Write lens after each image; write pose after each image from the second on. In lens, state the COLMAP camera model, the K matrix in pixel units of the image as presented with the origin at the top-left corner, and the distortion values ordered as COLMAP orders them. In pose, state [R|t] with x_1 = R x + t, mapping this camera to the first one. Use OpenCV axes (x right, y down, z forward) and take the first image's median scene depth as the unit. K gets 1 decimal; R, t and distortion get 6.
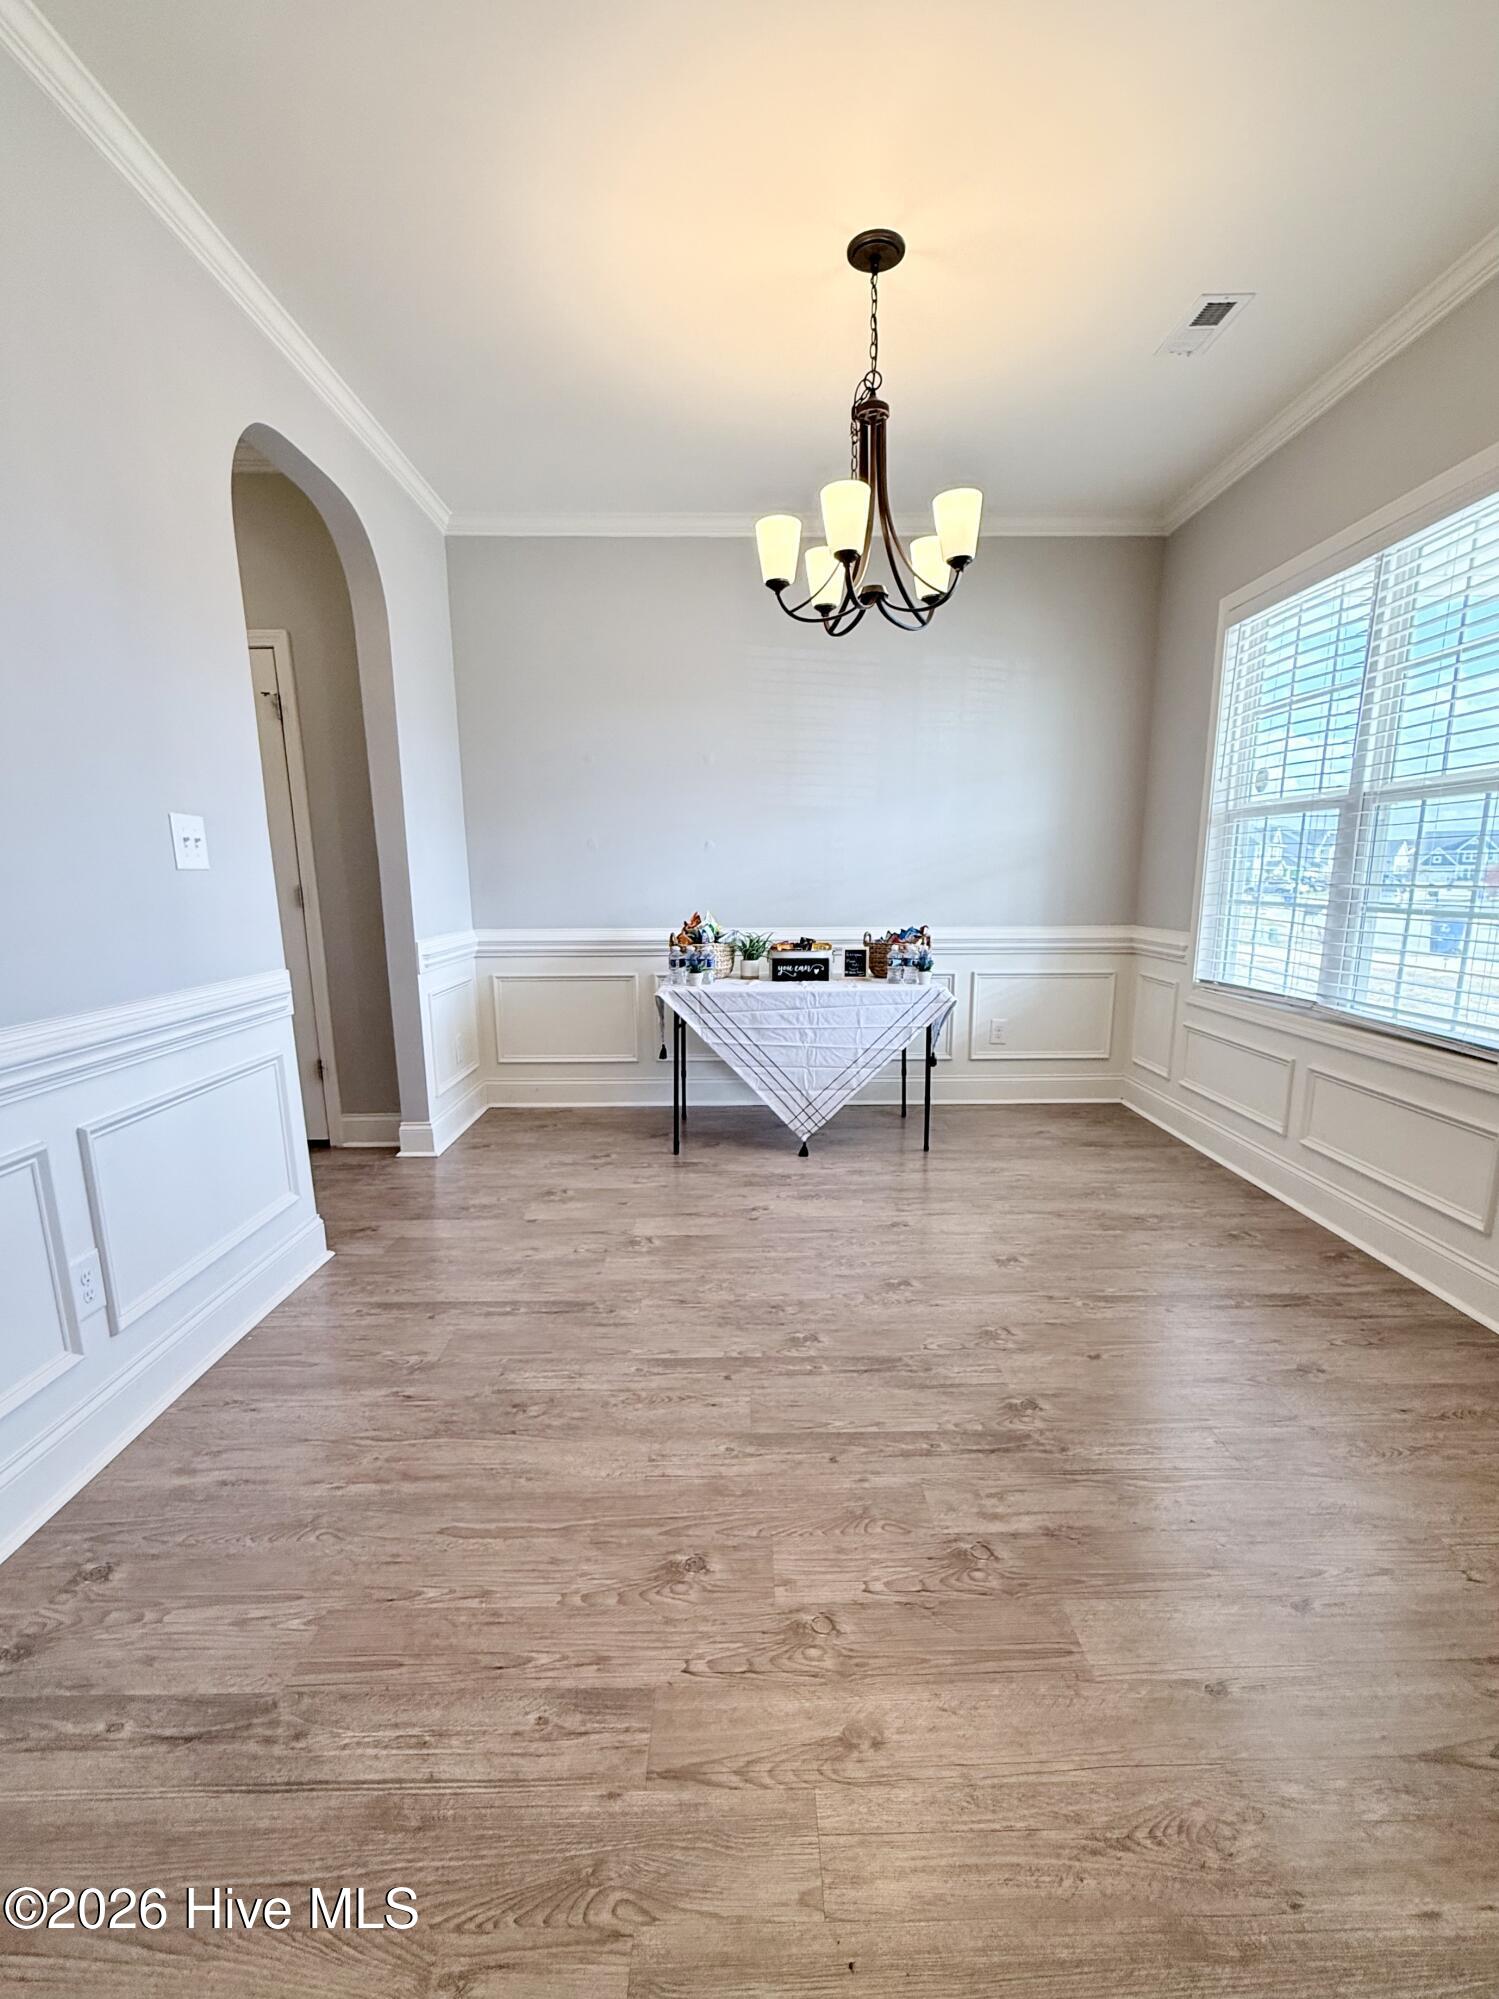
lens RADIAL K [[885.9, 0, 756.0], [0, 885.9, 1051.7], [0, 0, 1]] dist [-0.002339, -0.000366]
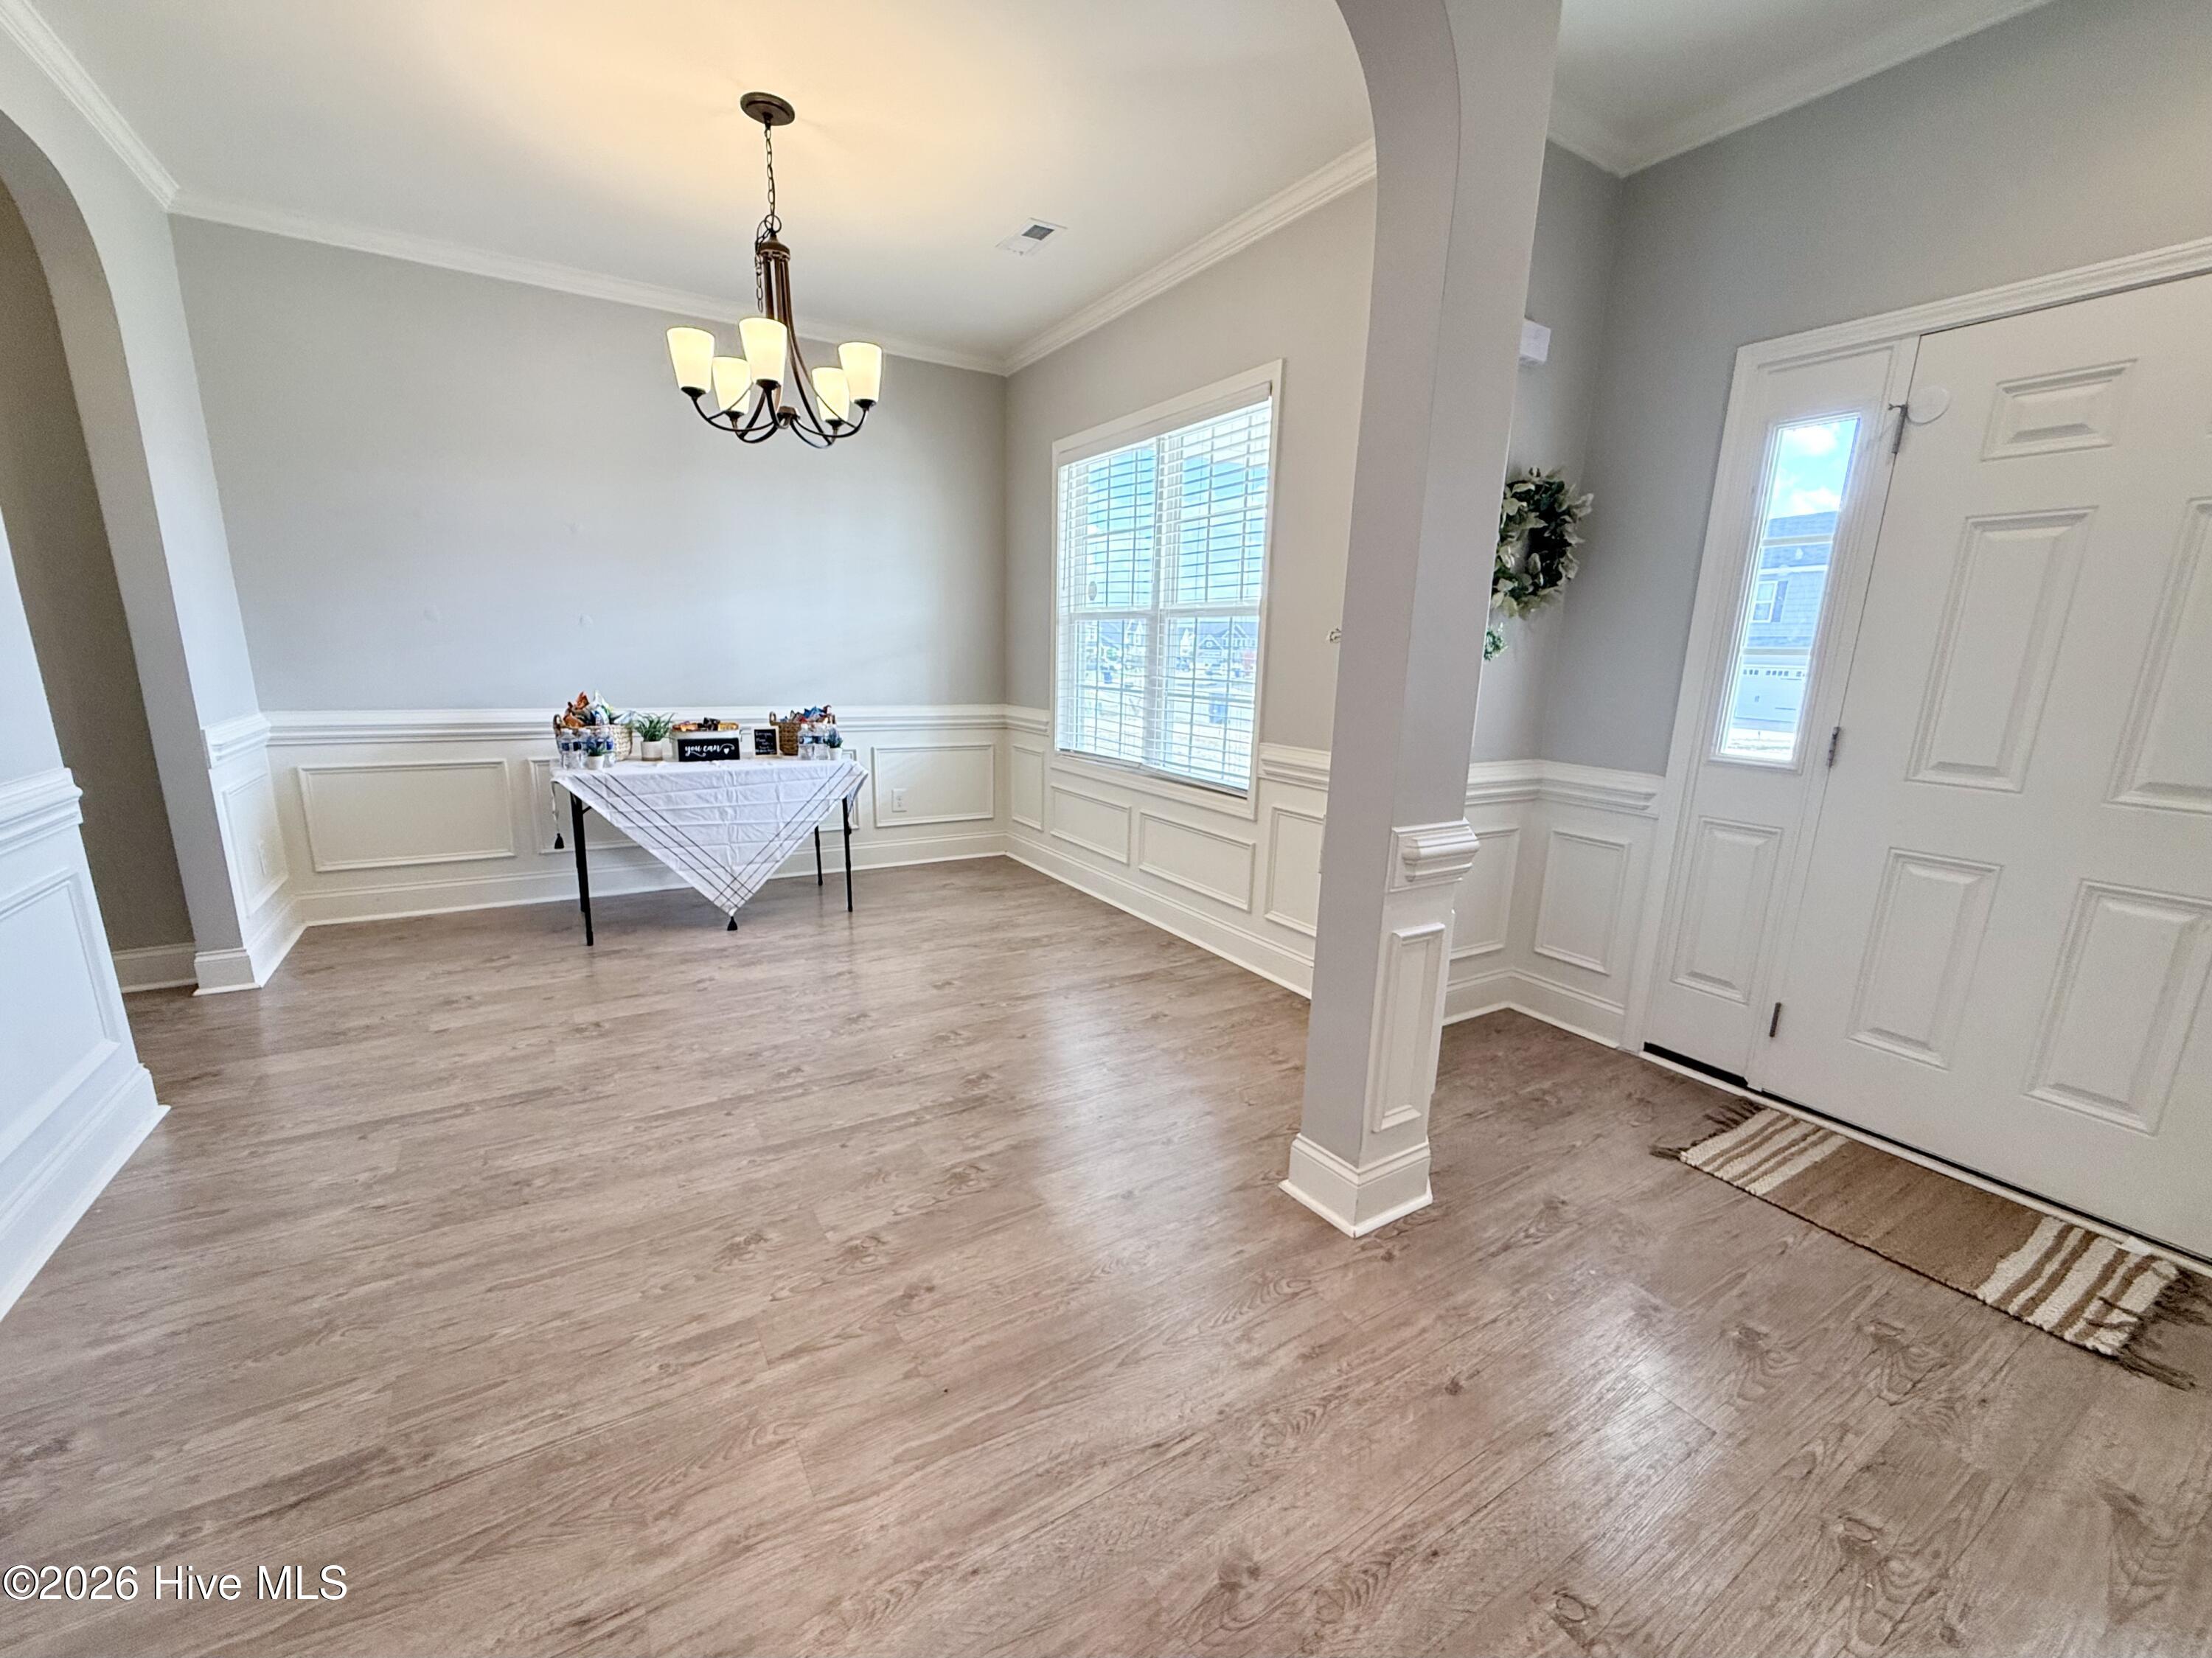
lens RADIAL K [[906.2, 0, 1106.7], [0, 906.2, 840.3], [0, 0, 1]] dist [-0.024252, 0.000140]
pose [[0.860016, -0.077094, 0.504409, -0.113534], [0.070006, 0.997000, 0.033021, 0.011324], [-0.505442, 0.006913, 0.862833, -0.156318]]
